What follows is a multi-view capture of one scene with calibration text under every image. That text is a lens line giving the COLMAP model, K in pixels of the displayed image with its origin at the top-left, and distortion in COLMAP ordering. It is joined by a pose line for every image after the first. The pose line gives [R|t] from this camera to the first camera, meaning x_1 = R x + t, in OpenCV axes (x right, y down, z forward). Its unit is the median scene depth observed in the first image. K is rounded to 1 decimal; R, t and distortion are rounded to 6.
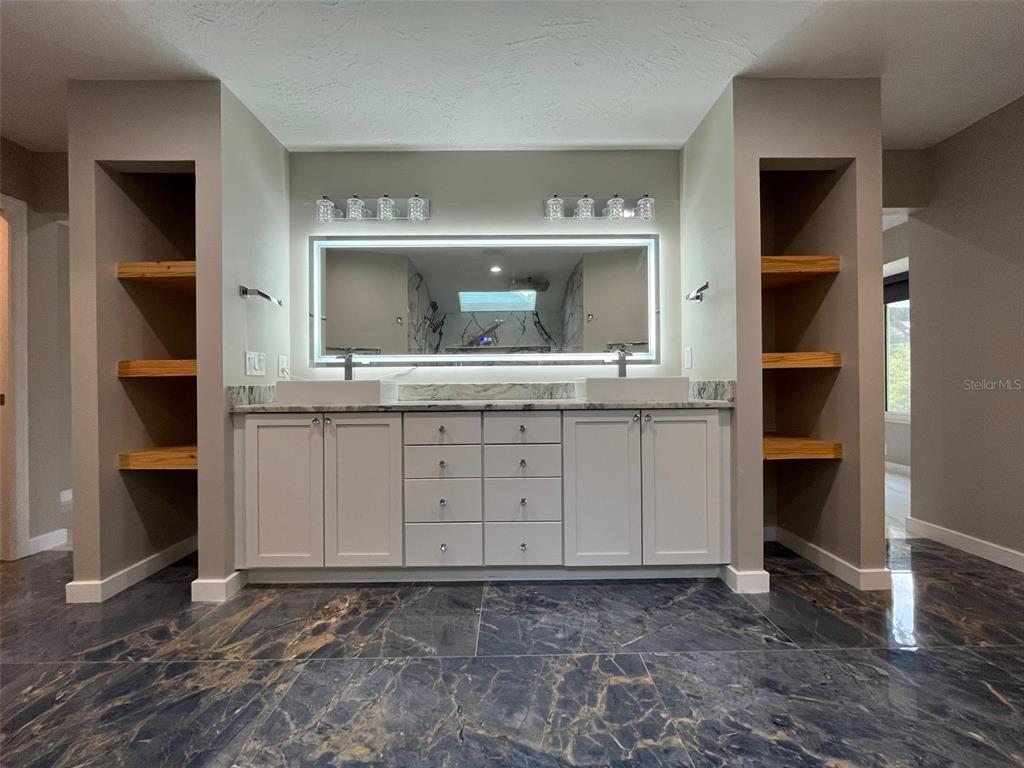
lens RADIAL K [[418.0, 0, 509.9], [0, 418.0, 384.7], [0, 0, 1]] dist [-0.002110, -0.000290]
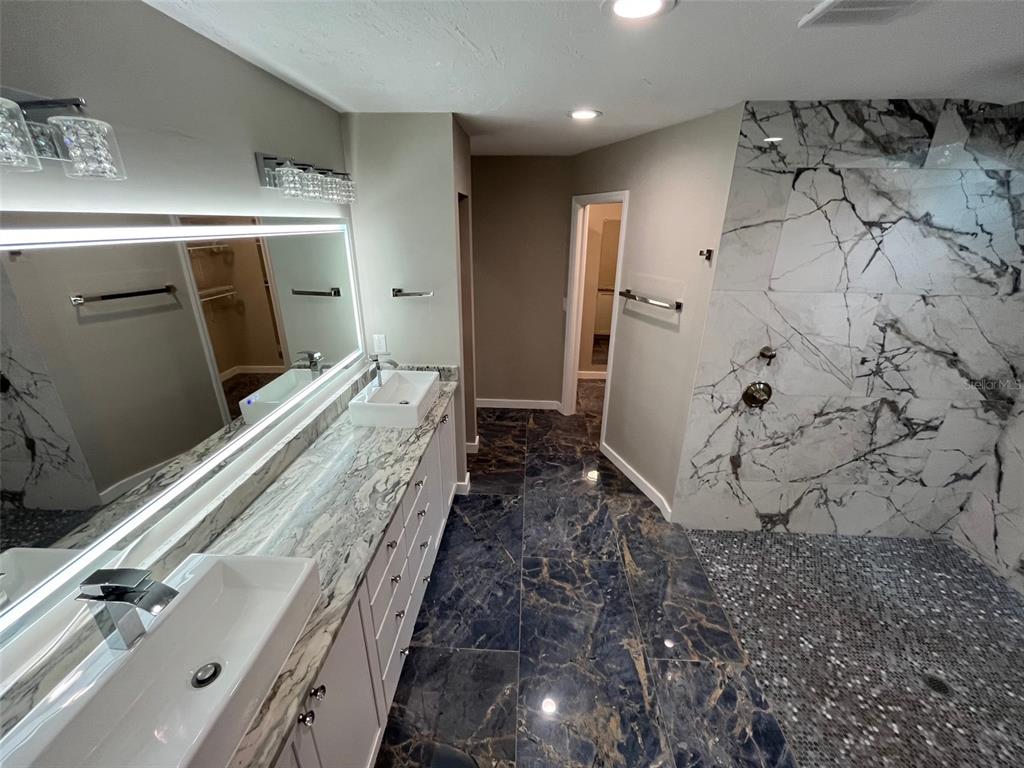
lens RADIAL K [[418.0, 0, 508.5], [0, 418.0, 382.6], [0, 0, 1]] dist [-0.002110, -0.000290]
pose [[0.061338, -0.351562, 0.934153, -1.183423], [-0.005838, 0.935773, 0.352555, -0.696200], [-0.998100, -0.027079, 0.055346, 1.160720]]
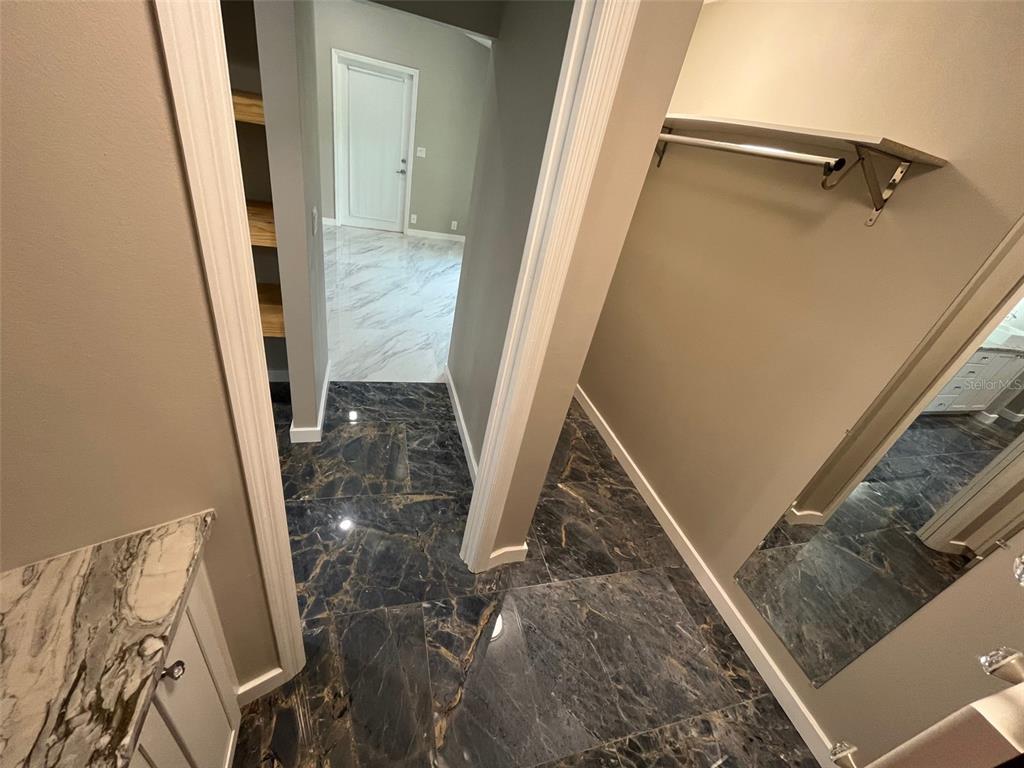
lens RADIAL K [[418.0, 0, 512.4], [0, 418.0, 382.2], [0, 0, 1]] dist [-0.002110, -0.000290]
pose [[-0.946871, -0.015072, -0.321261, 0.066464], [-0.189769, 0.832662, 0.520251, -0.576850], [0.259661, 0.553576, -0.791284, 1.925585]]
